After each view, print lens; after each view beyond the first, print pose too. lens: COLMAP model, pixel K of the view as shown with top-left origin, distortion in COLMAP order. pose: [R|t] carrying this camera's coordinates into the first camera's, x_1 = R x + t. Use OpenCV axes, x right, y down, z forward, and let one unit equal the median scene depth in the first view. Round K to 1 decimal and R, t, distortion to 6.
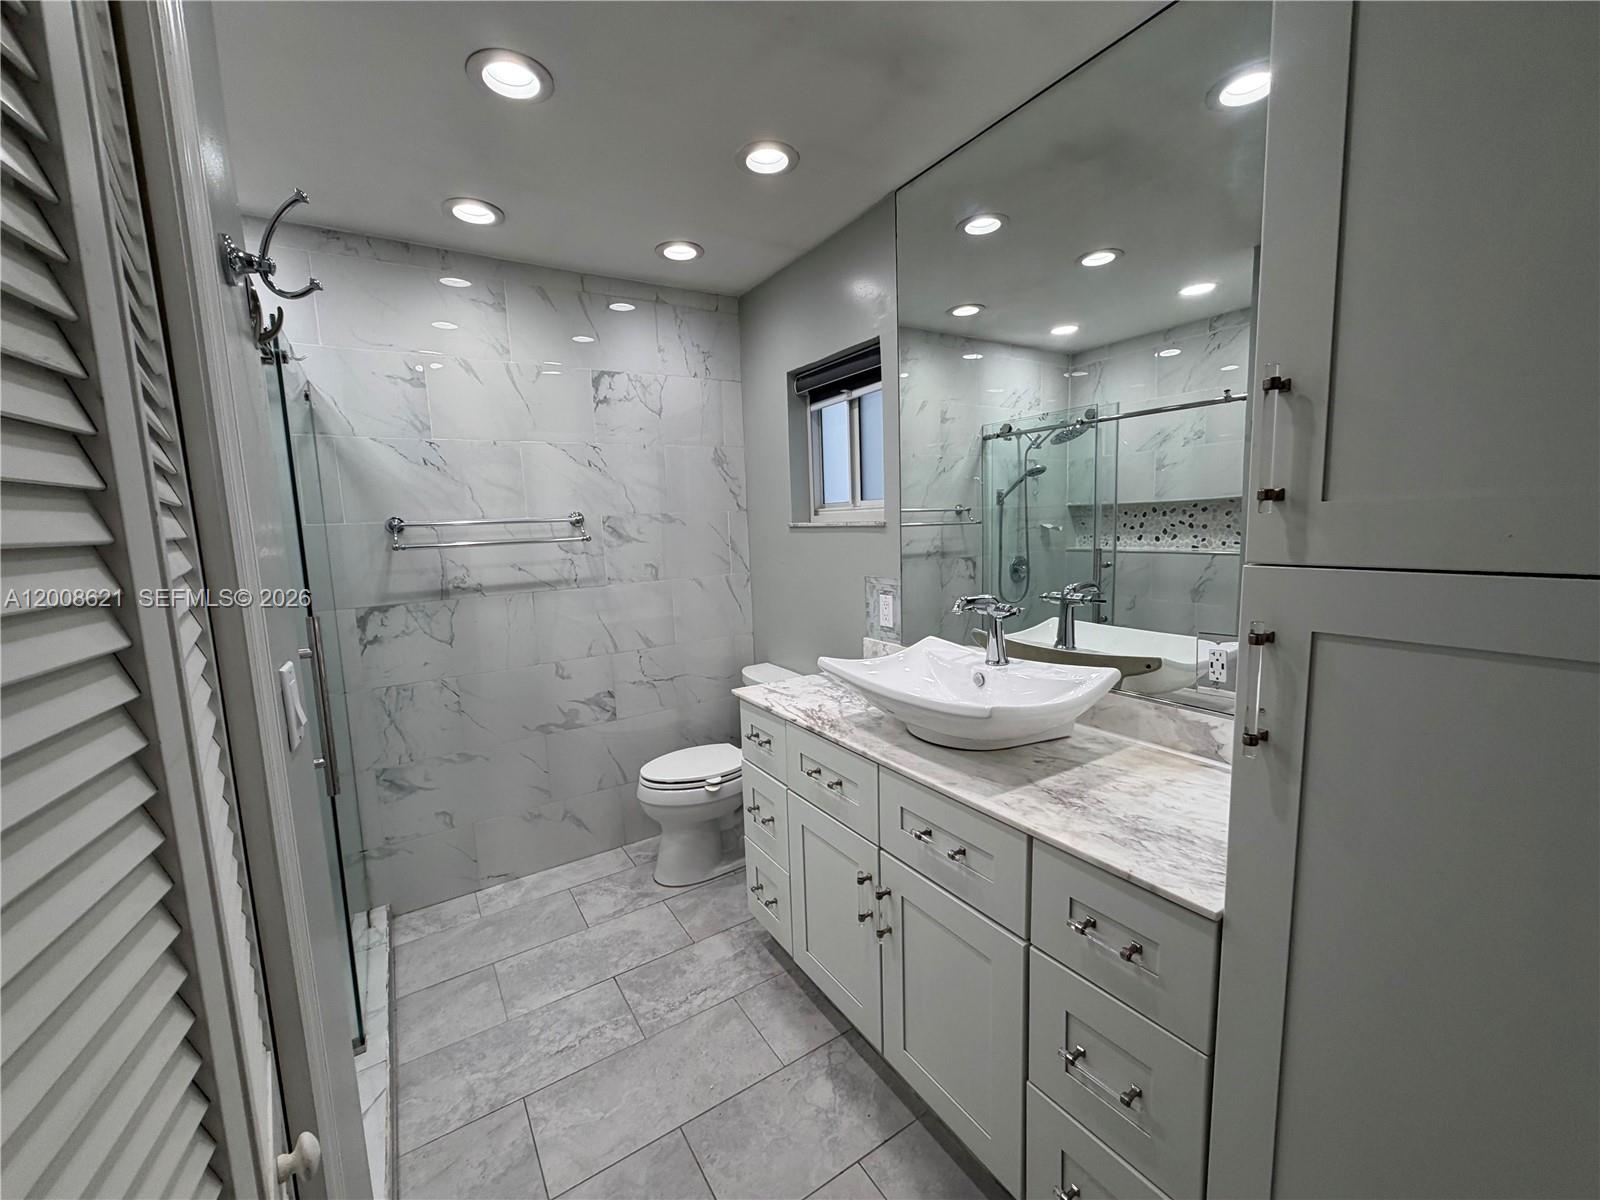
lens RADIAL K [[636.8, 0, 796.1], [0, 636.8, 600.7], [0, 0, 1]] dist [0.001484, -0.000639]
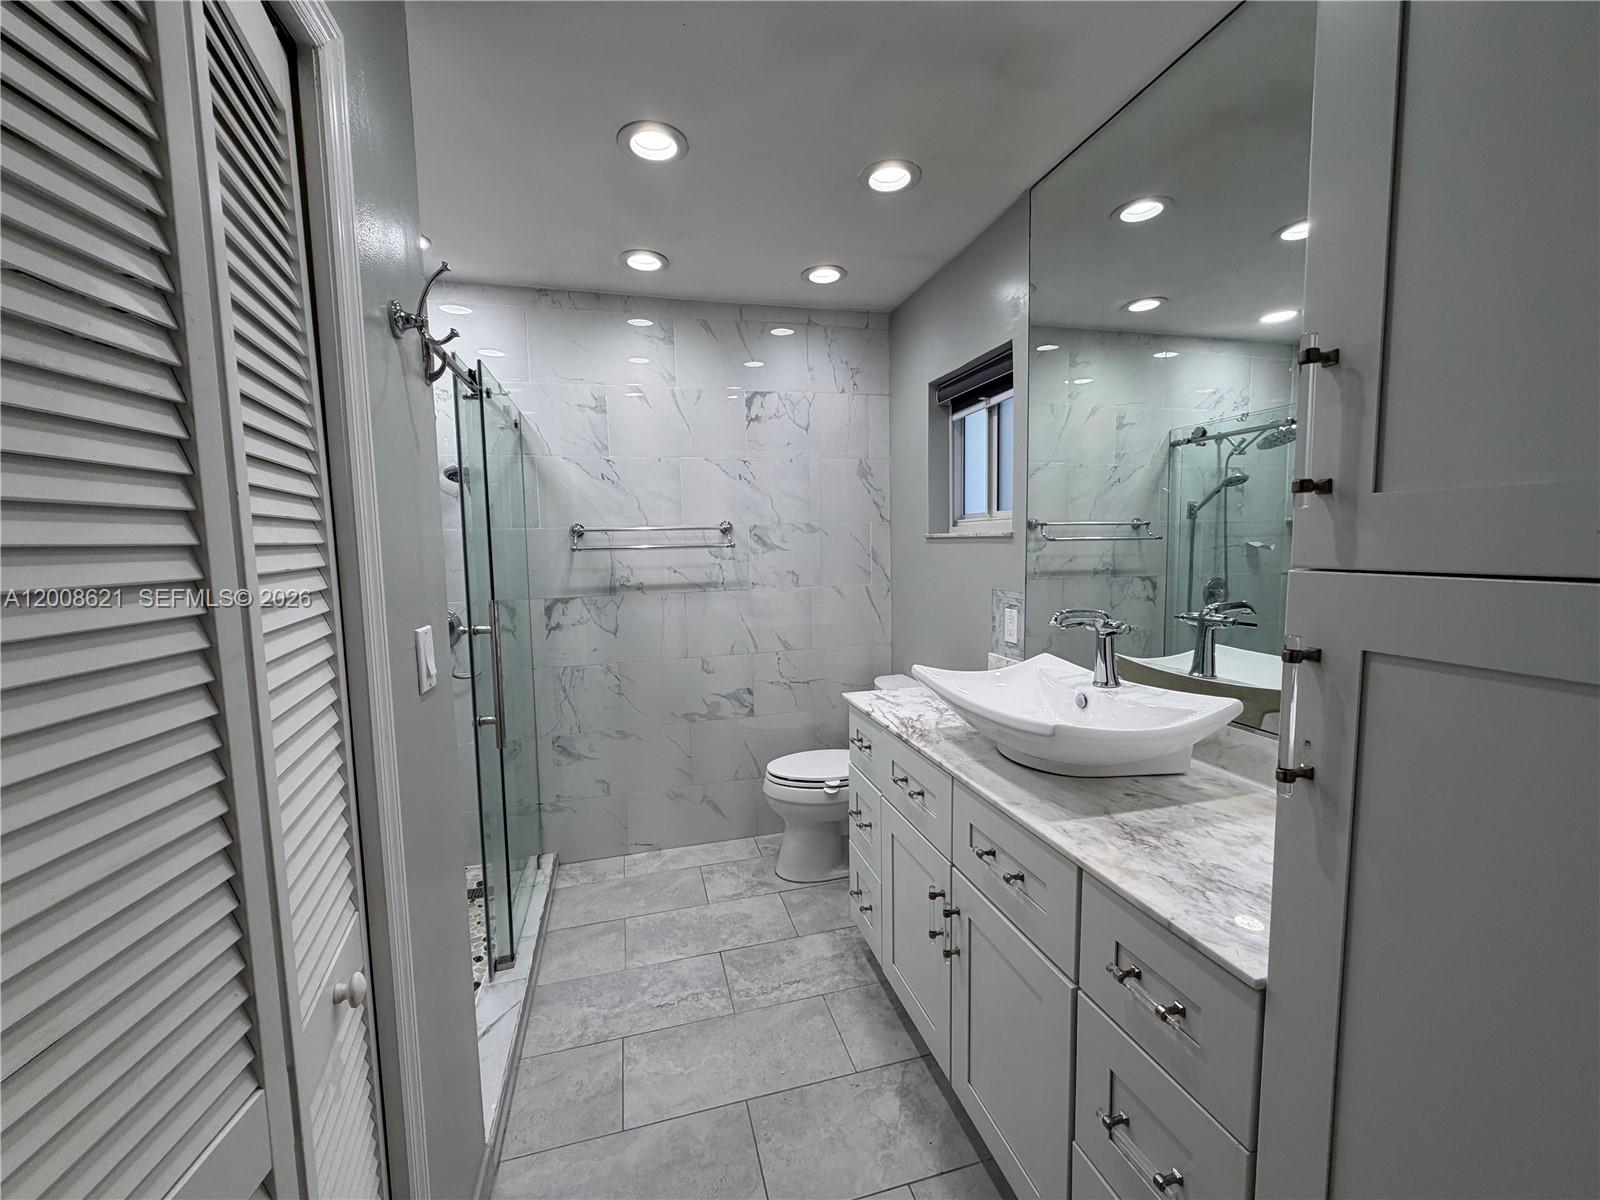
lens RADIAL K [[636.8, 0, 797.2], [0, 636.8, 600.8], [0, 0, 1]] dist [0.001484, -0.000639]
pose [[0.954060, 0.043709, -0.296410, 0.112011], [-0.051316, 0.998522, -0.017929, 0.011756], [0.295188, 0.032316, 0.954893, -0.002989]]
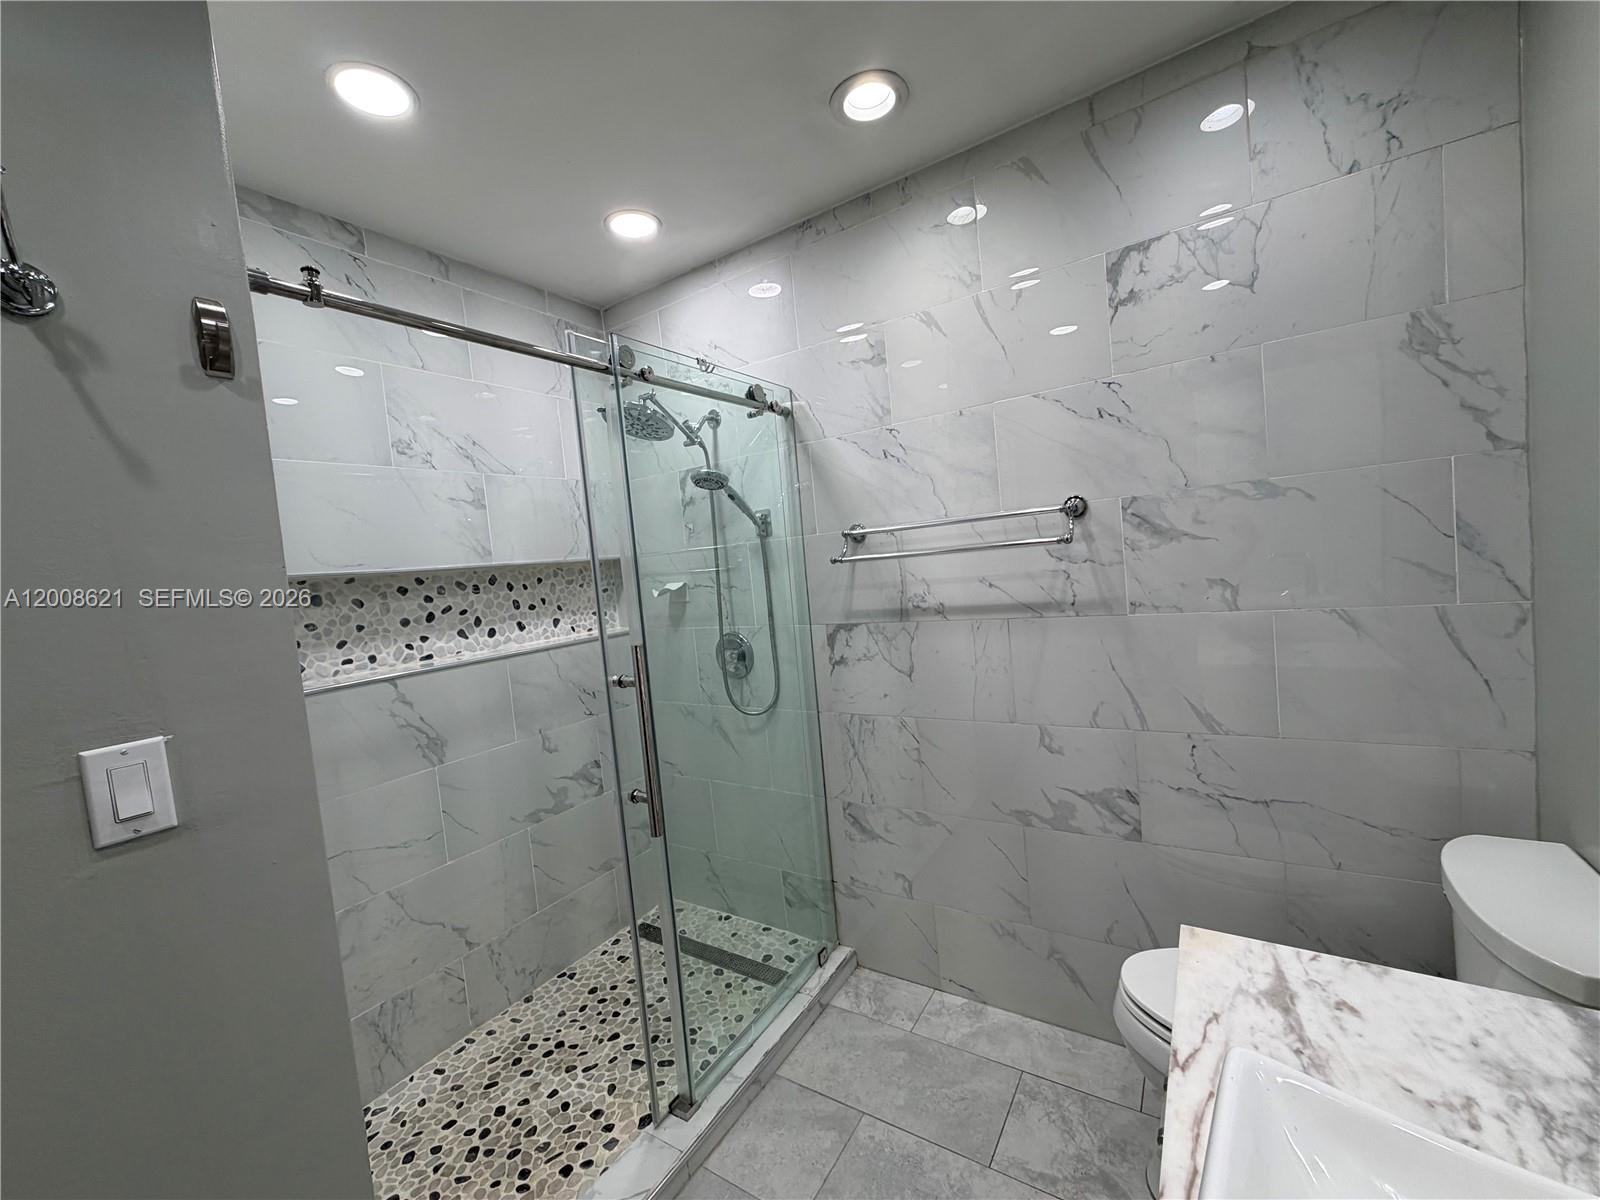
lens RADIAL K [[636.8, 0, 796.6], [0, 636.8, 600.0], [0, 0, 1]] dist [0.001484, -0.000639]
pose [[0.417893, 0.055244, -0.906815, 0.127196], [-0.036697, 0.998361, 0.043910, -0.060480], [0.907755, 0.014927, 0.419236, 0.543071]]
